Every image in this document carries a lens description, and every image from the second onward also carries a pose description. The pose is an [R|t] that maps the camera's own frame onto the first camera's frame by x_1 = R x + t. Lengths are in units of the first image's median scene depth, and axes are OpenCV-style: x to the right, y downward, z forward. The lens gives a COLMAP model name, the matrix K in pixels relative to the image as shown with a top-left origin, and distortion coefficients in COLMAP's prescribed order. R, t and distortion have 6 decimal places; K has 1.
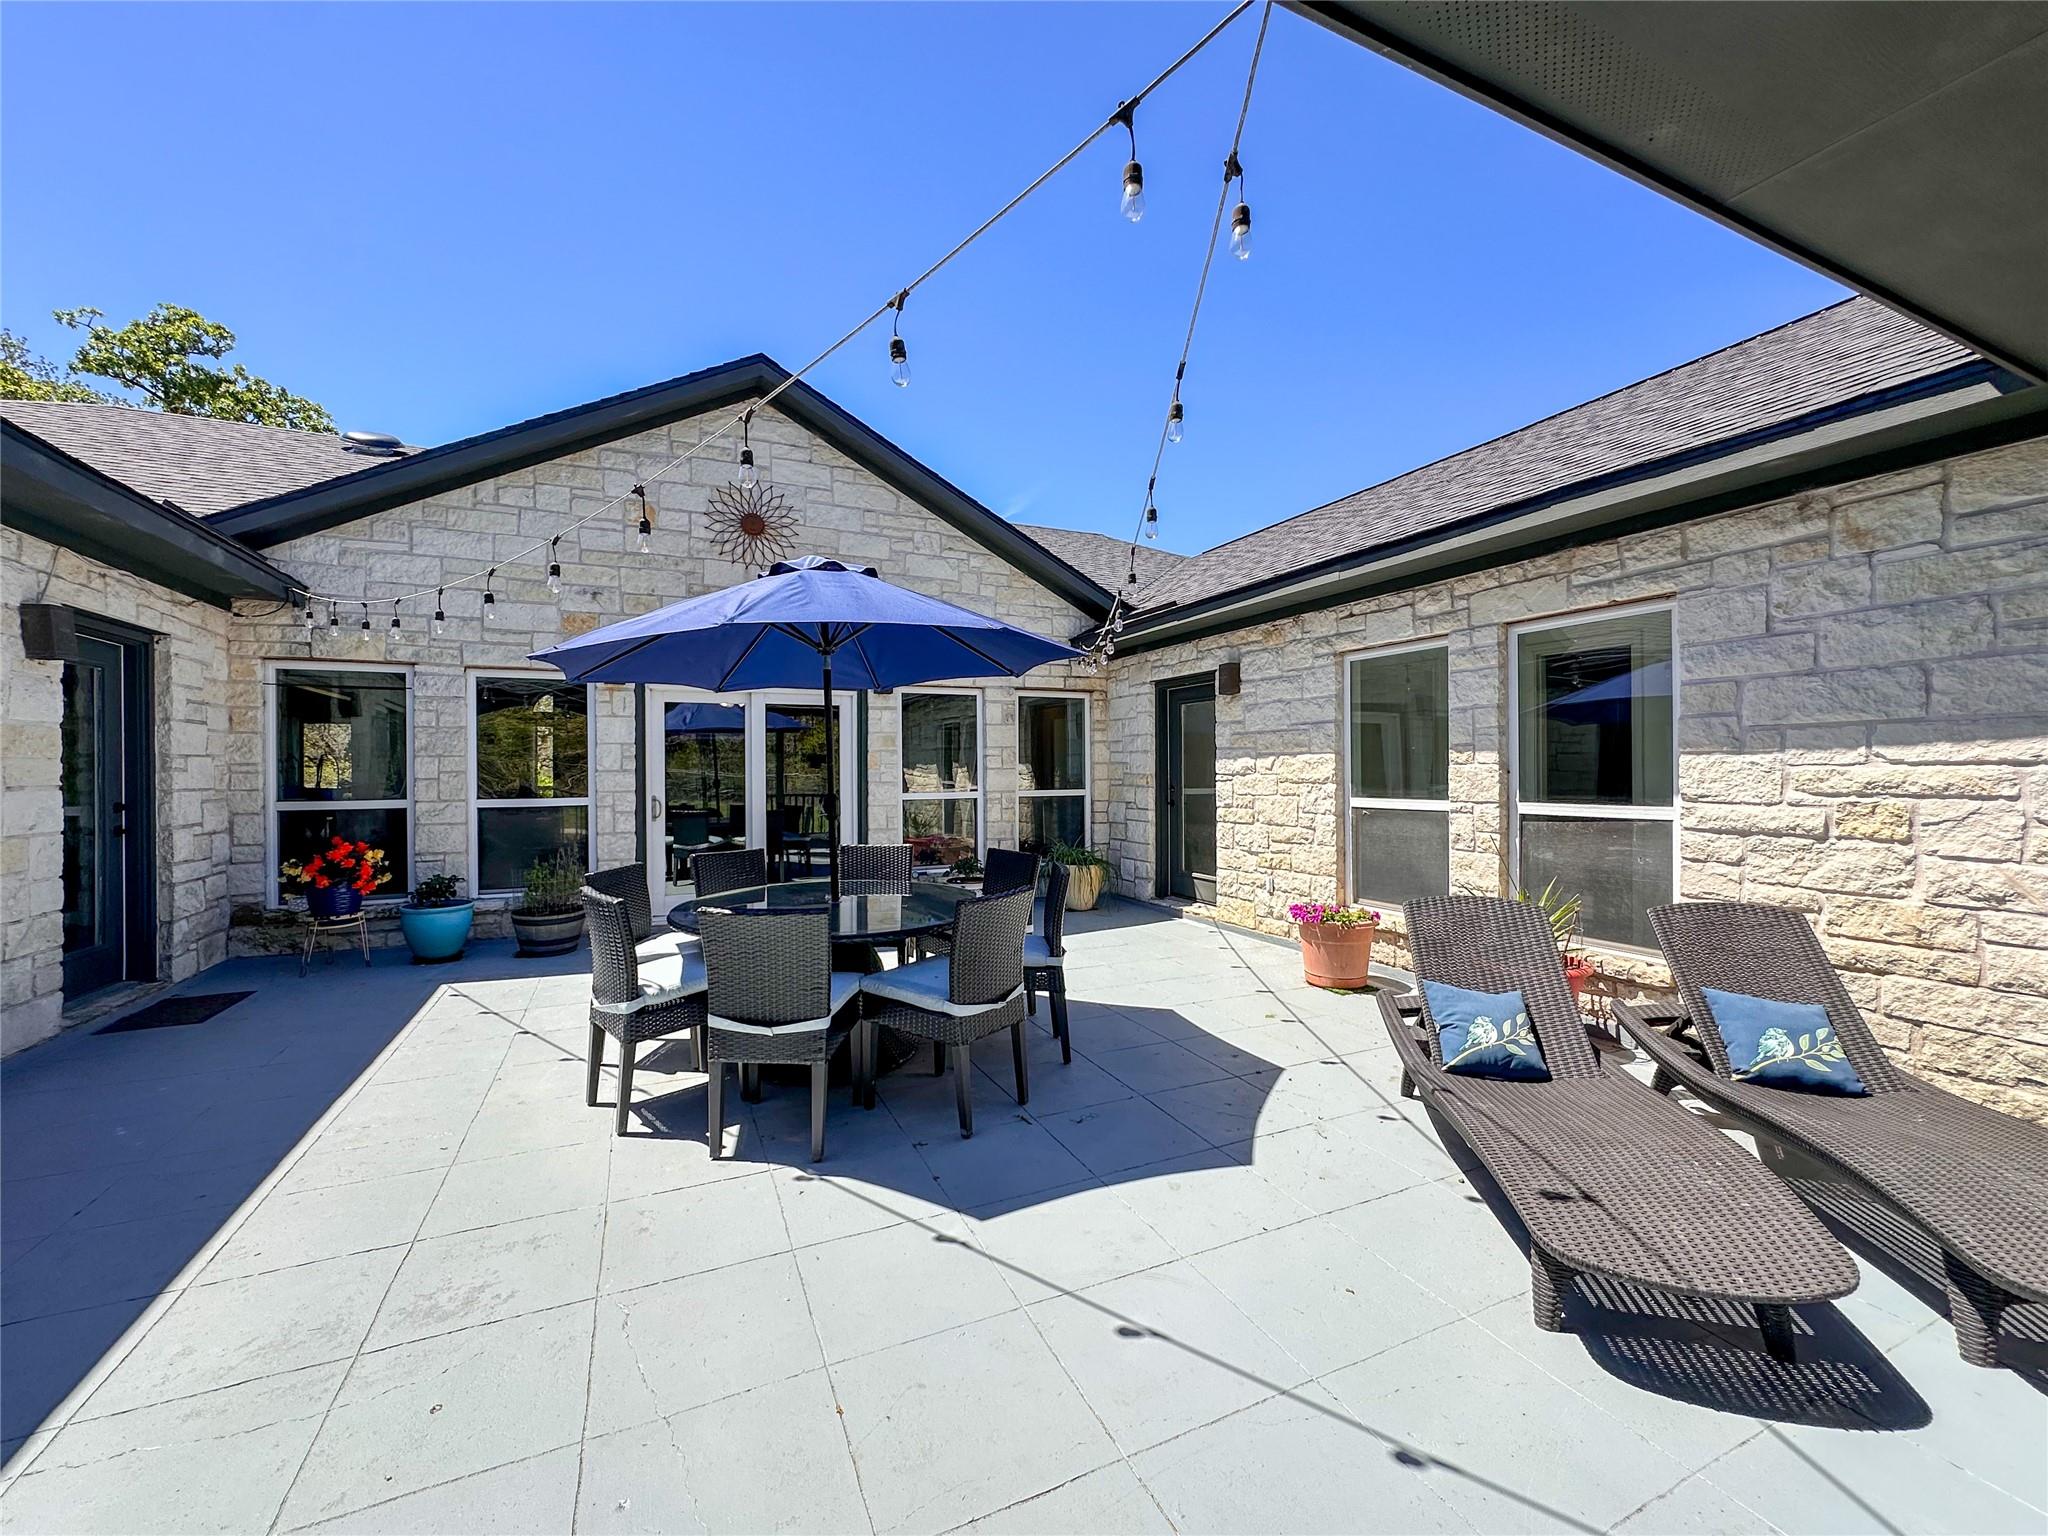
lens RADIAL K [[816.1, 0, 1024.0], [0, 816.1, 768.0], [0, 0, 1]] dist [-0.010136, 0.003154]
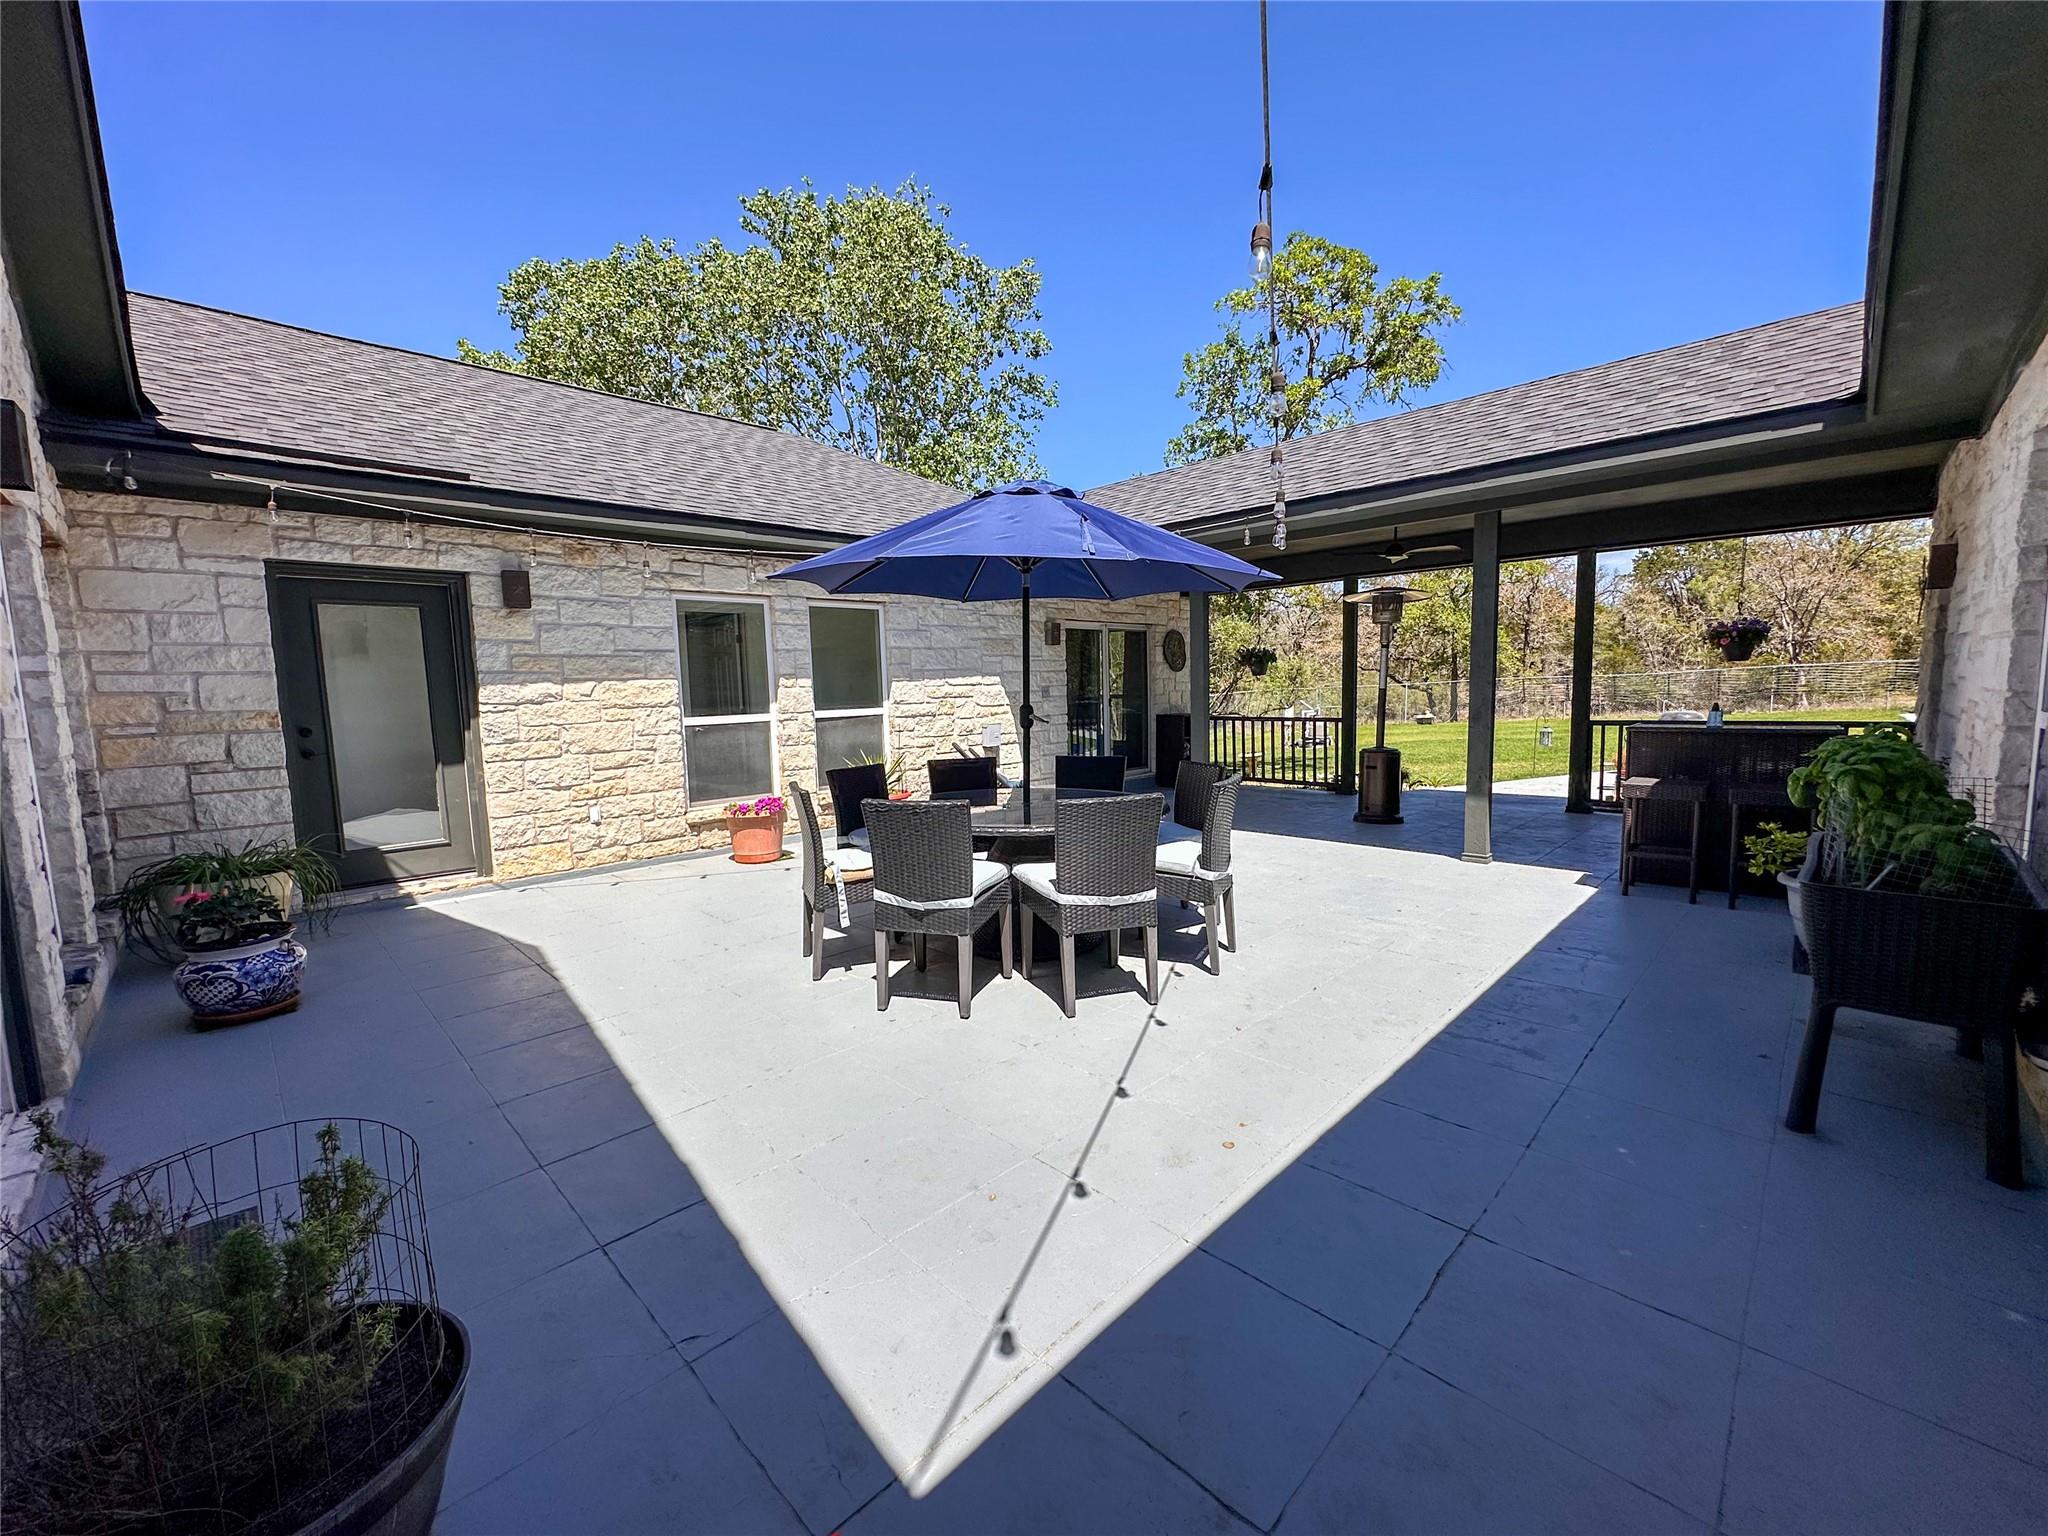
lens RADIAL K [[816.1, 0, 1024.0], [0, 816.1, 768.0], [0, 0, 1]] dist [-0.010136, 0.003154]
pose [[-0.341990, -0.080736, 0.936229, -0.811478], [0.024845, 0.995177, 0.094895, 0.008698], [-0.939375, 0.055714, -0.338335, 0.888485]]
